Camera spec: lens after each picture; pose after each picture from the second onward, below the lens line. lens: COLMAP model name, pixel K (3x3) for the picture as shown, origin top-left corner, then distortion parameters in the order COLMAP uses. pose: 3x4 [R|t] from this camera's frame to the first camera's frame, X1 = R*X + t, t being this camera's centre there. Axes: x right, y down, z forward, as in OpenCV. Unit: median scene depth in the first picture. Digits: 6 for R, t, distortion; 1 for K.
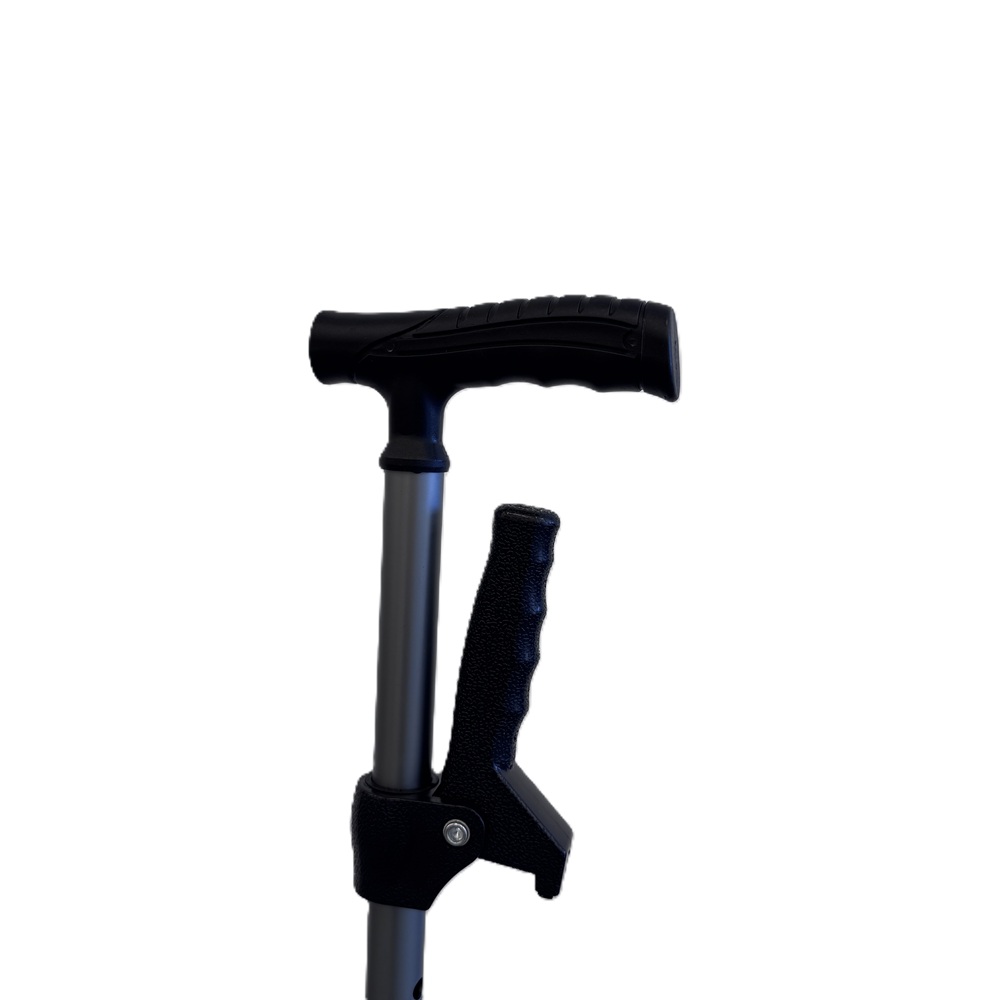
lens RADIAL K [[876.5, 0, 500.0], [0, 876.5, 500.0], [0, 0, 1]] dist [0.006684, 0.021358]
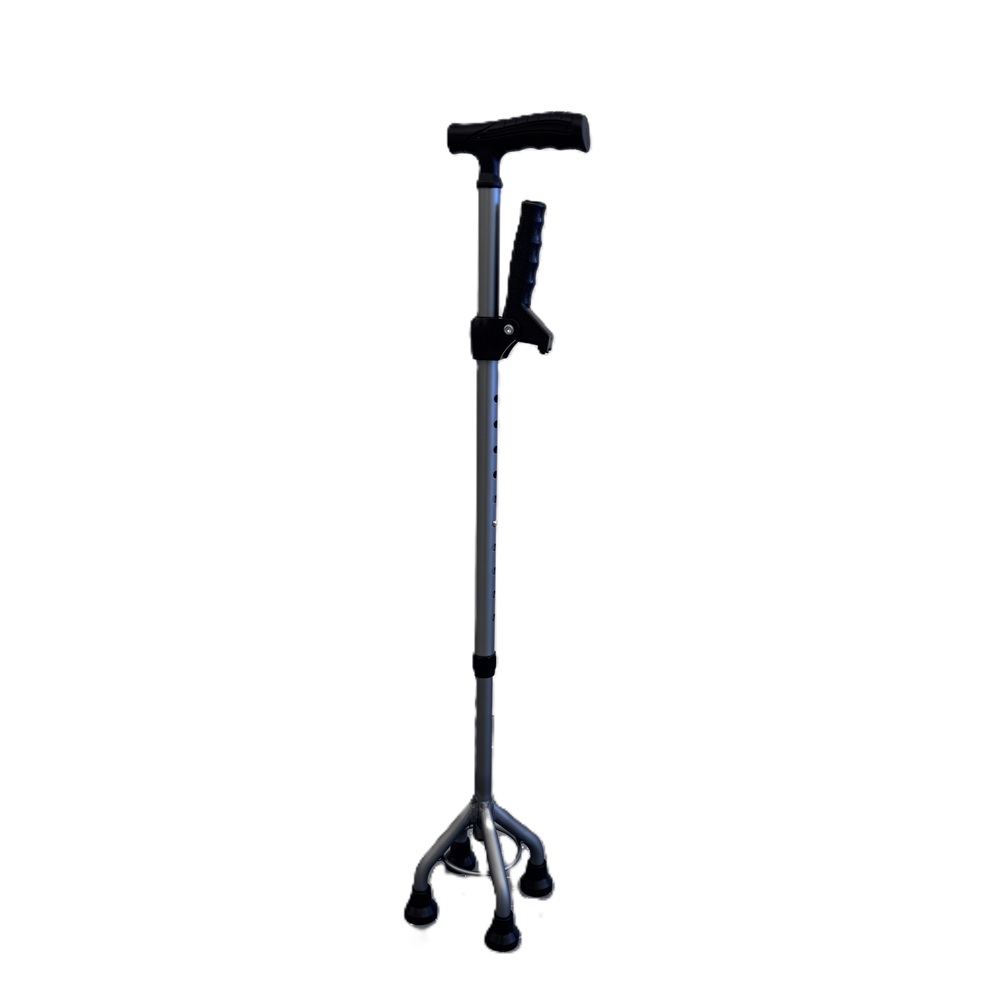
lens RADIAL K [[876.5, 0, 500.0], [0, 876.5, 500.0], [0, 0, 1]] dist [0.006684, 0.021358]
pose [[0.996783, -0.012325, -0.079196, 0.124382], [0.027190, 0.981509, 0.189475, 0.374758], [0.075396, -0.191019, 0.978686, -1.666551]]
